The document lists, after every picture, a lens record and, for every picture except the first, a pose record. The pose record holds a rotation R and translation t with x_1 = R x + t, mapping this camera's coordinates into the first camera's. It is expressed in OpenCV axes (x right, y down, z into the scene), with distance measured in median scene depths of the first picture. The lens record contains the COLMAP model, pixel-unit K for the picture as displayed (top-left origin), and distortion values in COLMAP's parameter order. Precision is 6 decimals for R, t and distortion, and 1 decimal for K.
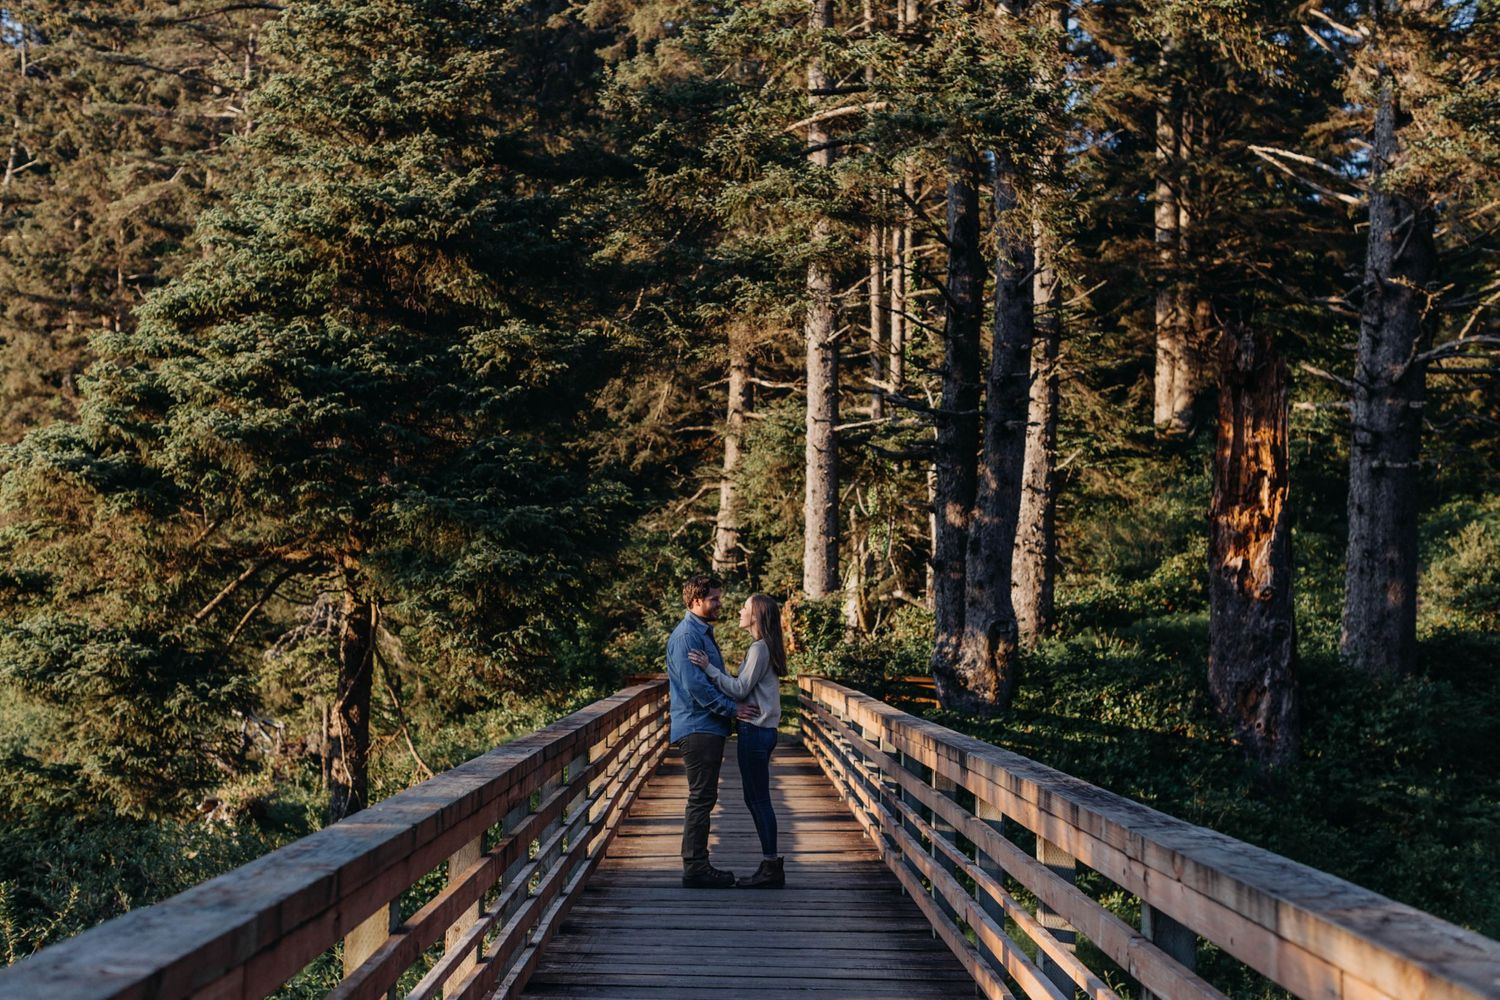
lens RADIAL K [[2228.1, 0, 750.0], [0, 2228.1, 500.0], [0, 0, 1]] dist [0.010911, -0.026685]
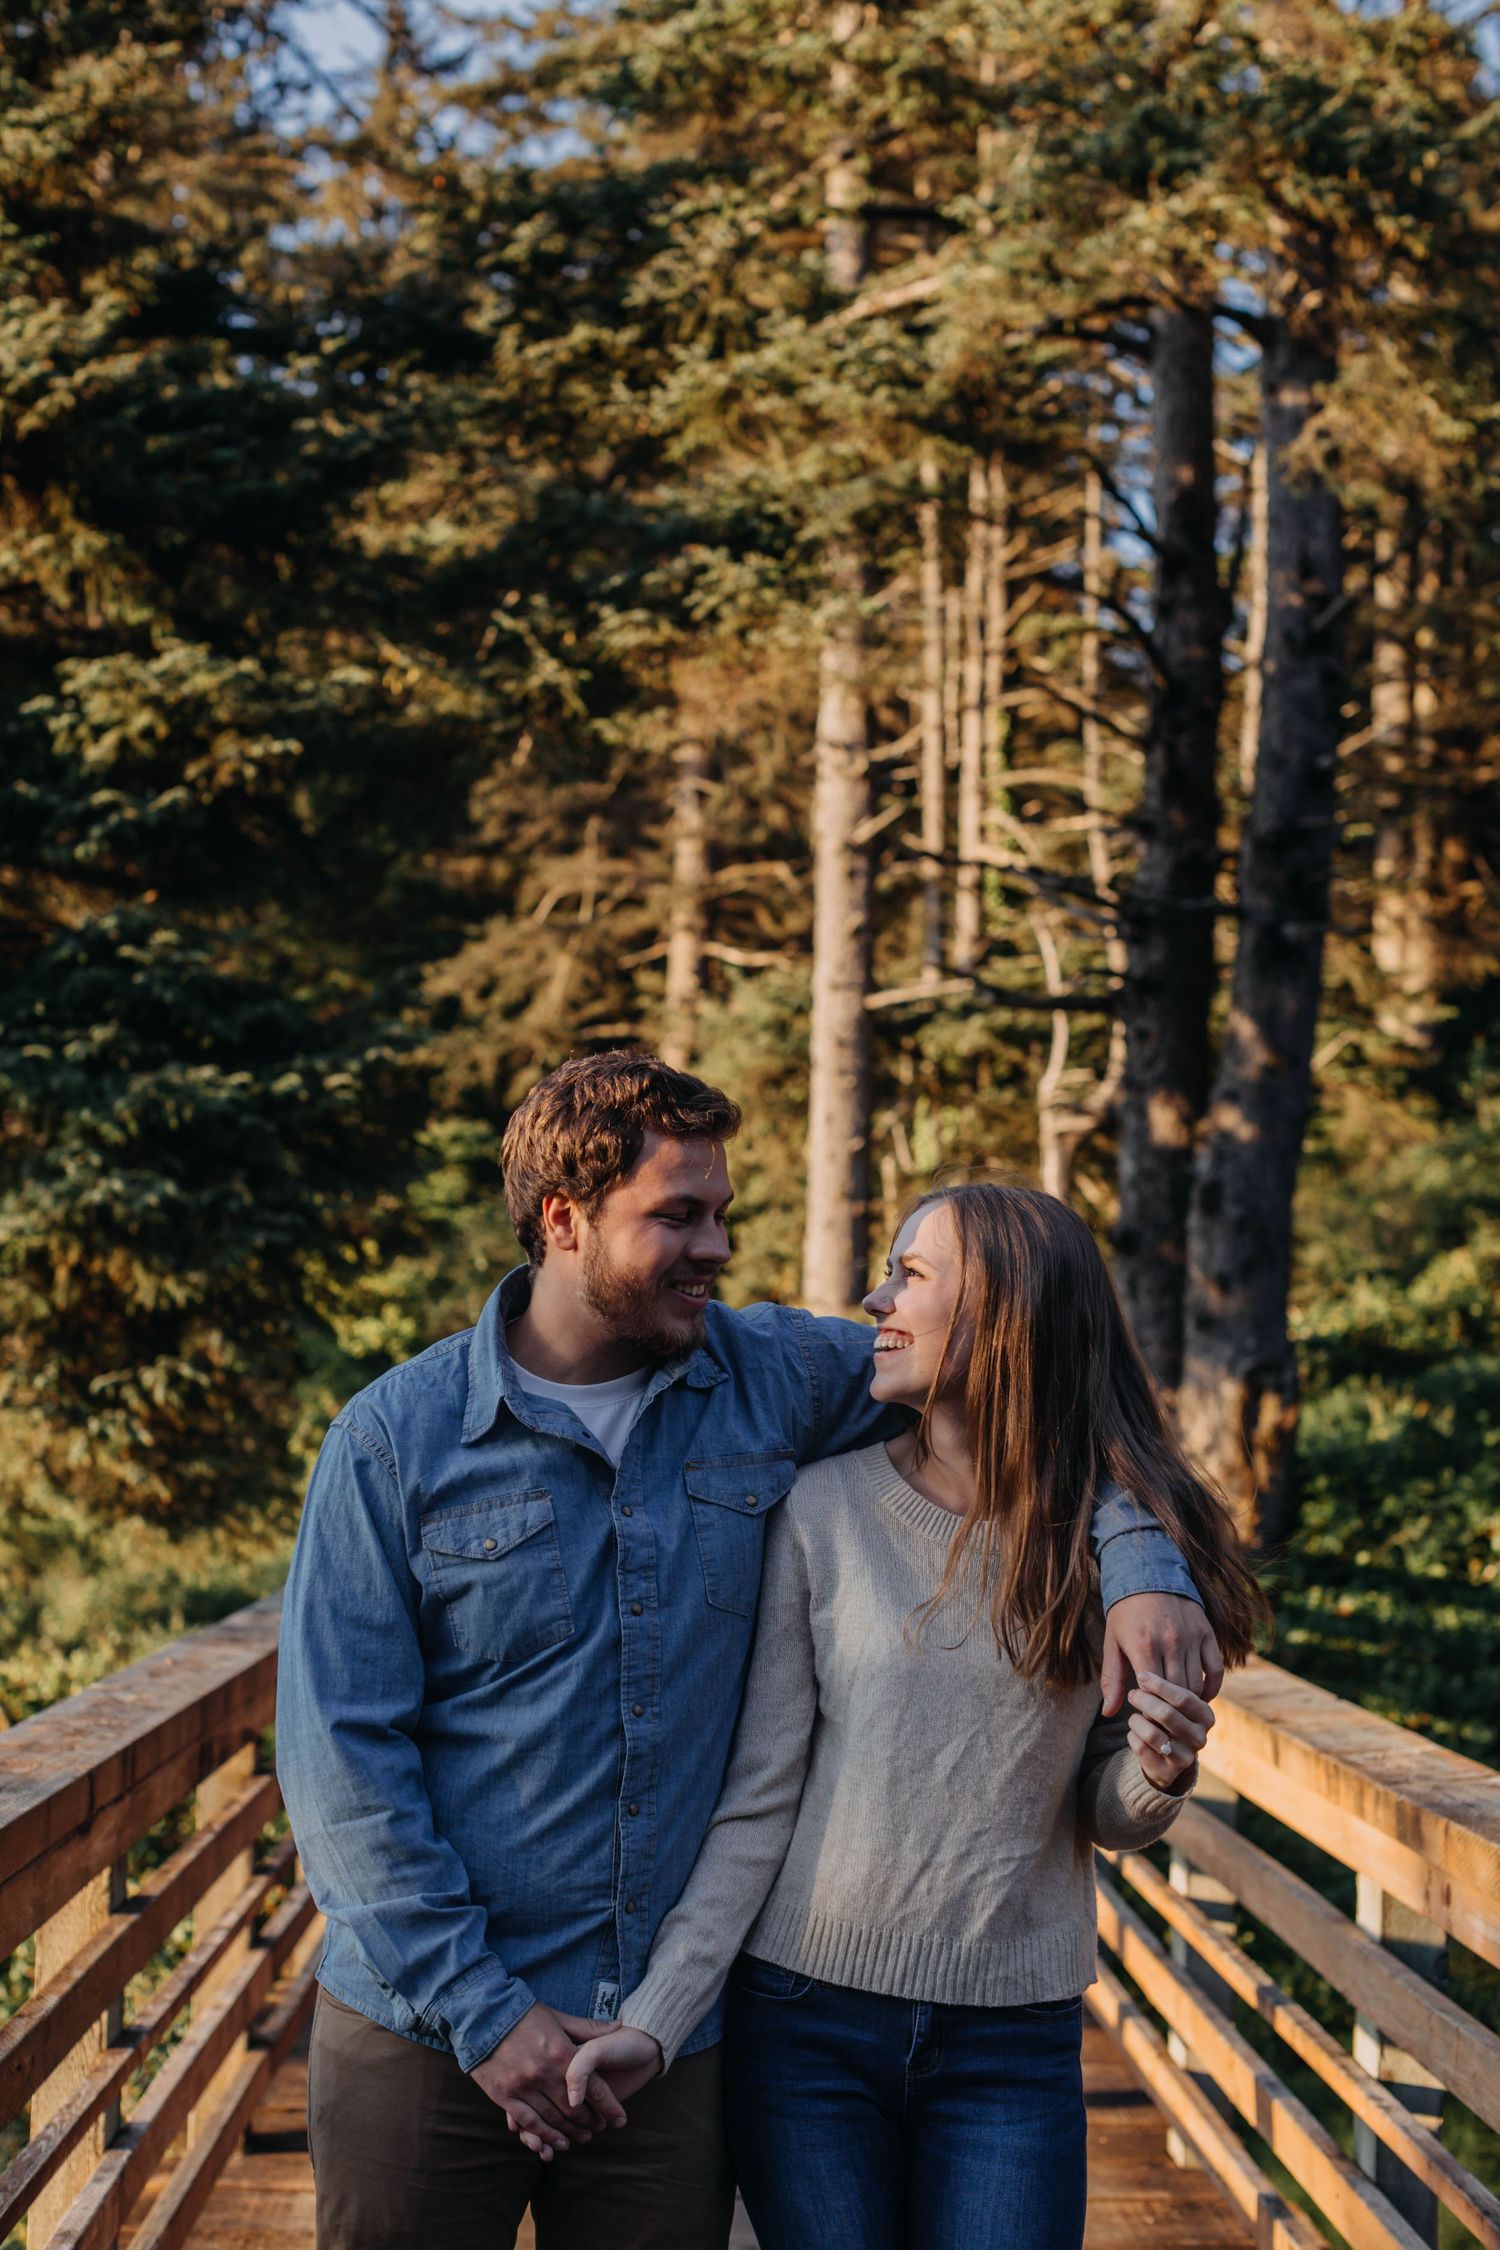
lens RADIAL K [[3318.8, 0, 745.9], [0, 3318.8, 1002.7], [0, 0, 1]] dist [-0.047131, -0.107761]
pose [[0.999808, 0.014025, 0.013661, -0.004148], [-0.013265, 0.998440, -0.054230, 0.020634], [-0.014400, 0.054039, 0.998435, 0.348934]]
